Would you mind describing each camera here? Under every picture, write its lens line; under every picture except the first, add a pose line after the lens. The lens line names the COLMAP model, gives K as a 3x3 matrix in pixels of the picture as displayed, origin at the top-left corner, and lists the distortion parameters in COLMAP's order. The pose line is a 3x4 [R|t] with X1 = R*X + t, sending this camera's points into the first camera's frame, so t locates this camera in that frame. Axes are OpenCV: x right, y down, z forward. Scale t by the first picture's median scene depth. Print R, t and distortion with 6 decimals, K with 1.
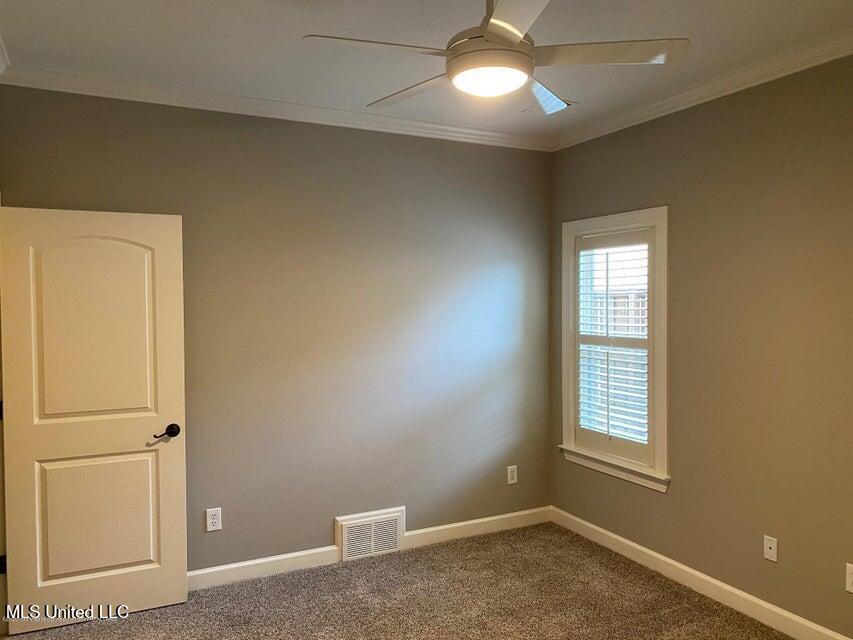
lens RADIAL K [[649.4, 0, 426.2], [0, 649.4, 315.9], [0, 0, 1]] dist [0.022615, -0.015197]
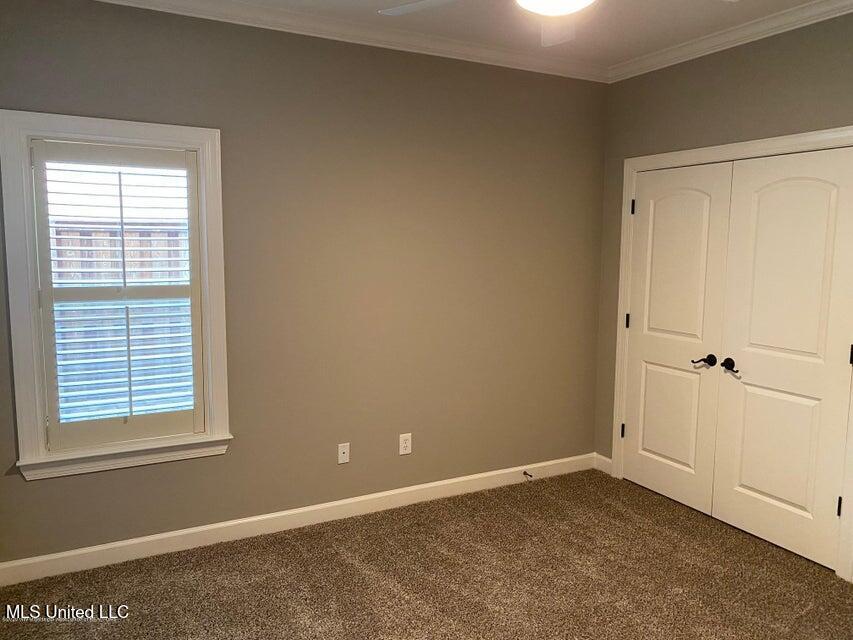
lens RADIAL K [[649.4, 0, 423.1], [0, 649.4, 320.8], [0, 0, 1]] dist [0.022615, -0.015197]
pose [[-0.009530, -0.100871, 0.994854, -0.483603], [0.021509, 0.994648, 0.101056, 0.002782], [-0.999723, 0.022361, -0.007310, 0.680420]]
